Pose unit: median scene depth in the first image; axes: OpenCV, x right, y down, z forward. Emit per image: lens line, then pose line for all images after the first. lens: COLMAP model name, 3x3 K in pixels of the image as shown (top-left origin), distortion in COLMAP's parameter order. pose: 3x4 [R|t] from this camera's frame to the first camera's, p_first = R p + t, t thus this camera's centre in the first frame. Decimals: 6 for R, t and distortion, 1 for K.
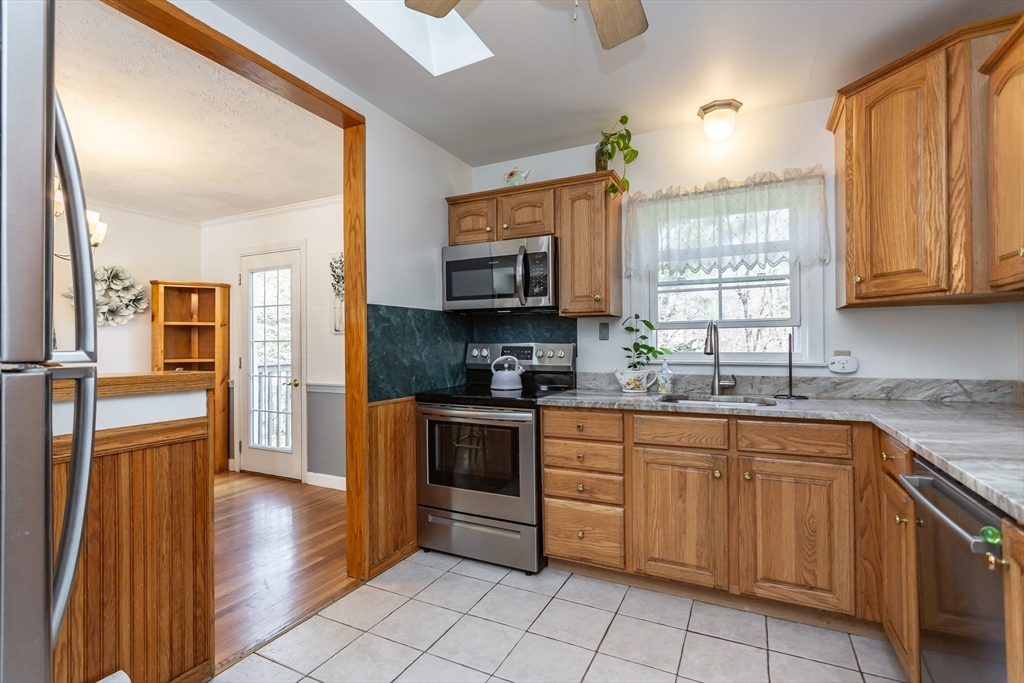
lens RADIAL K [[487.5, 0, 510.9], [0, 487.5, 343.2], [0, 0, 1]] dist [0.001123, 0.003328]
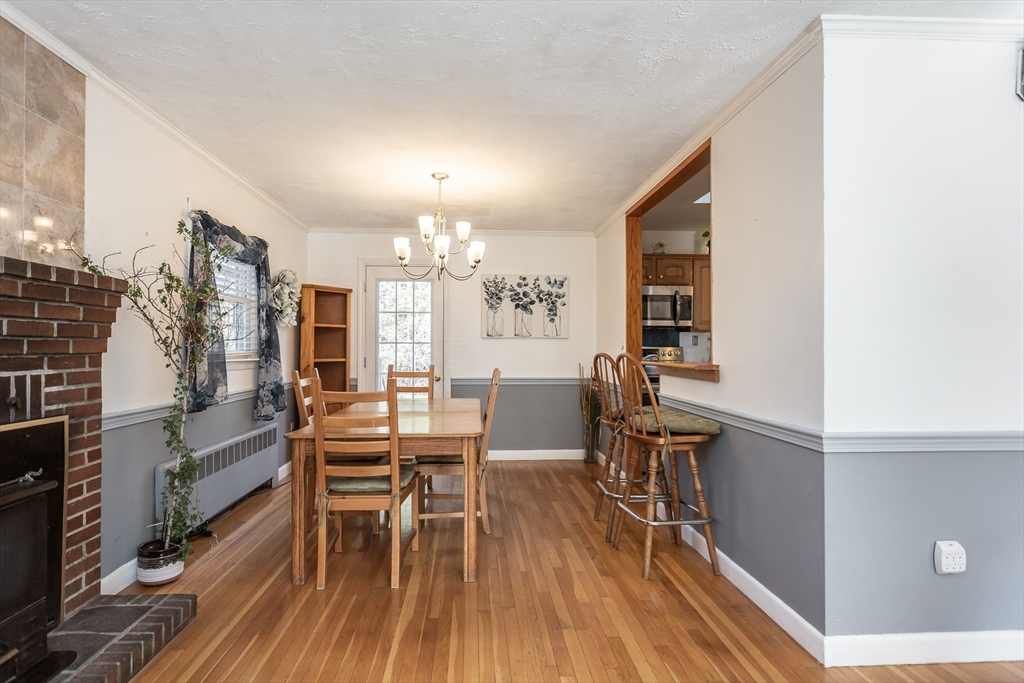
lens RADIAL K [[516.0, 0, 500.8], [0, 516.0, 348.2], [0, 0, 1]] dist [-0.009857, 0.007101]
pose [[0.863627, 0.004291, 0.504114, -1.599502], [-0.008348, 0.999948, 0.005790, -0.000947], [-0.504063, -0.009209, 0.863618, -0.293999]]
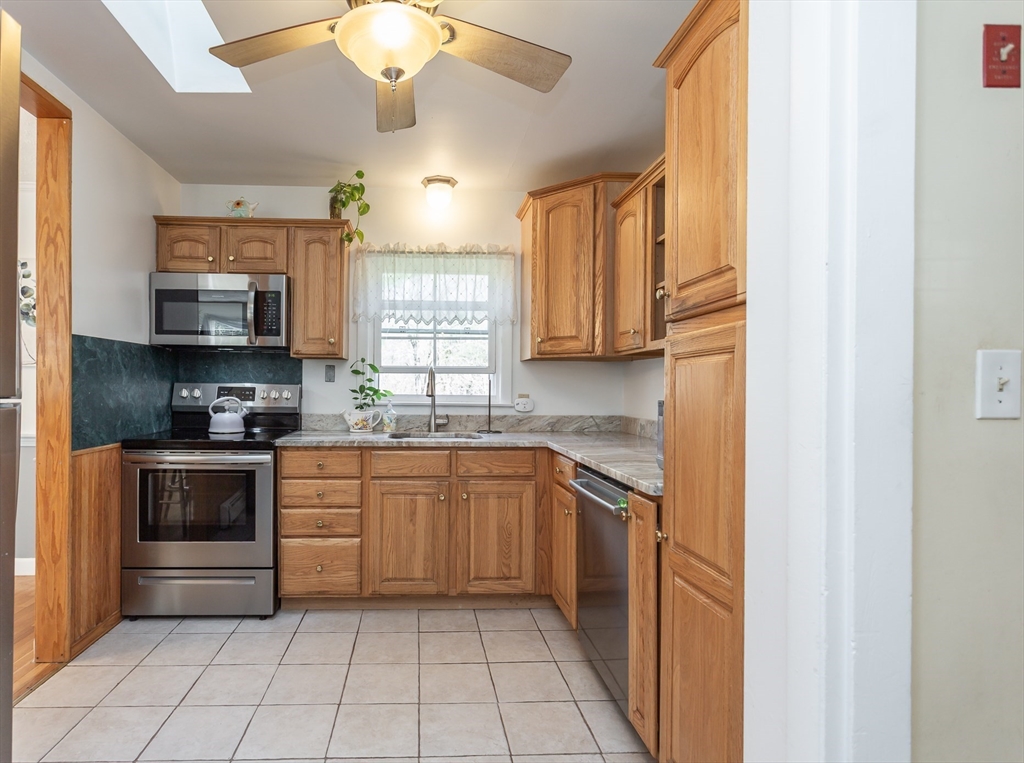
lens RADIAL K [[549.7, 0, 439.1], [0, 549.7, 388.5], [0, 0, 1]] dist [0.005806, 0.003045]
pose [[0.877229, 0.012676, 0.479904, -0.192601], [-0.016356, 0.999860, 0.003487, -0.000505], [-0.479793, -0.010908, 0.877314, -0.140983]]
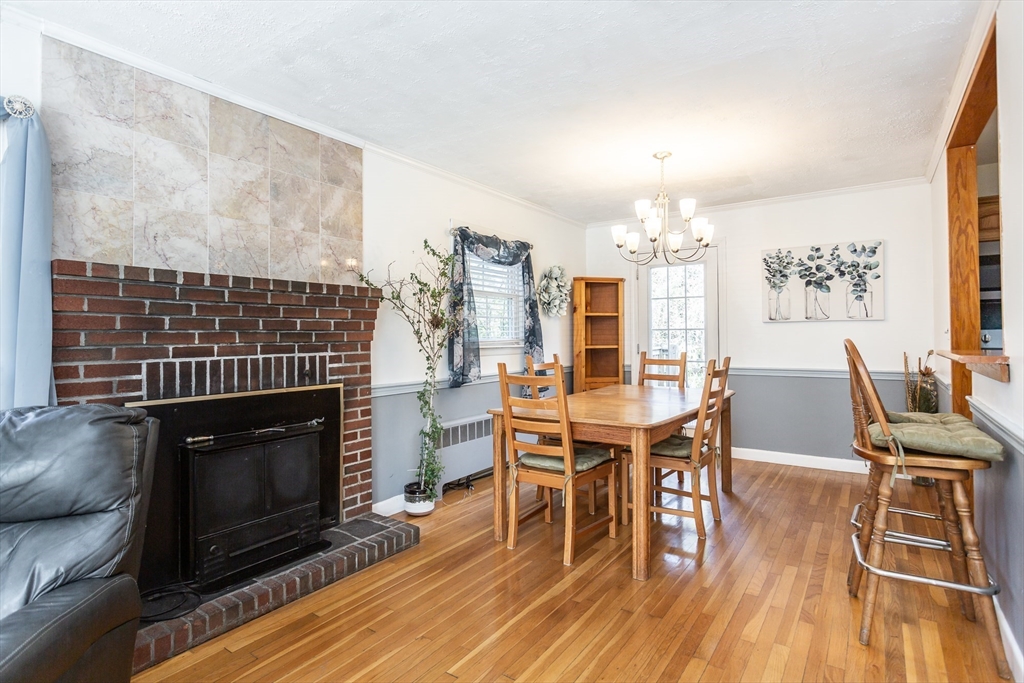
lens RADIAL K [[516.0, 0, 515.9], [0, 516.0, 331.9], [0, 0, 1]] dist [-0.009857, 0.007101]
pose [[0.991203, -0.006662, -0.132182, -1.232092], [0.006766, 0.999977, 0.000340, -0.002067], [0.132177, -0.001231, 0.991225, -0.380645]]
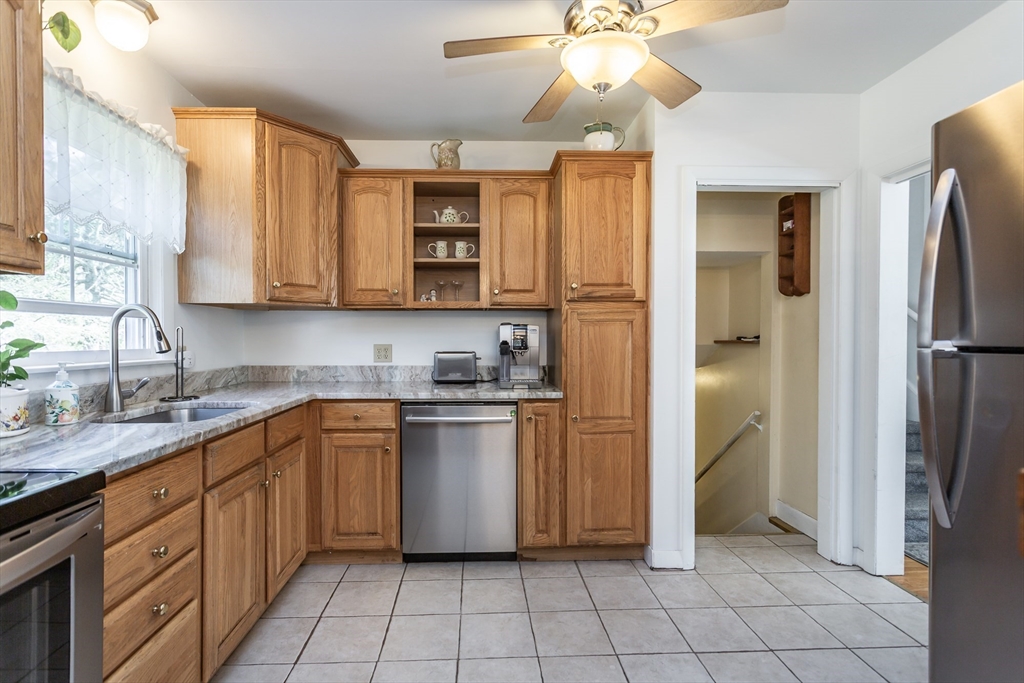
lens RADIAL K [[487.5, 0, 493.2], [0, 487.5, 344.4], [0, 0, 1]] dist [0.001123, 0.003328]
pose [[-0.486324, -0.004544, 0.873766, -0.471615], [-0.000444, 0.999988, 0.004953, 0.007059], [-0.873778, 0.002020, -0.486320, 0.909403]]
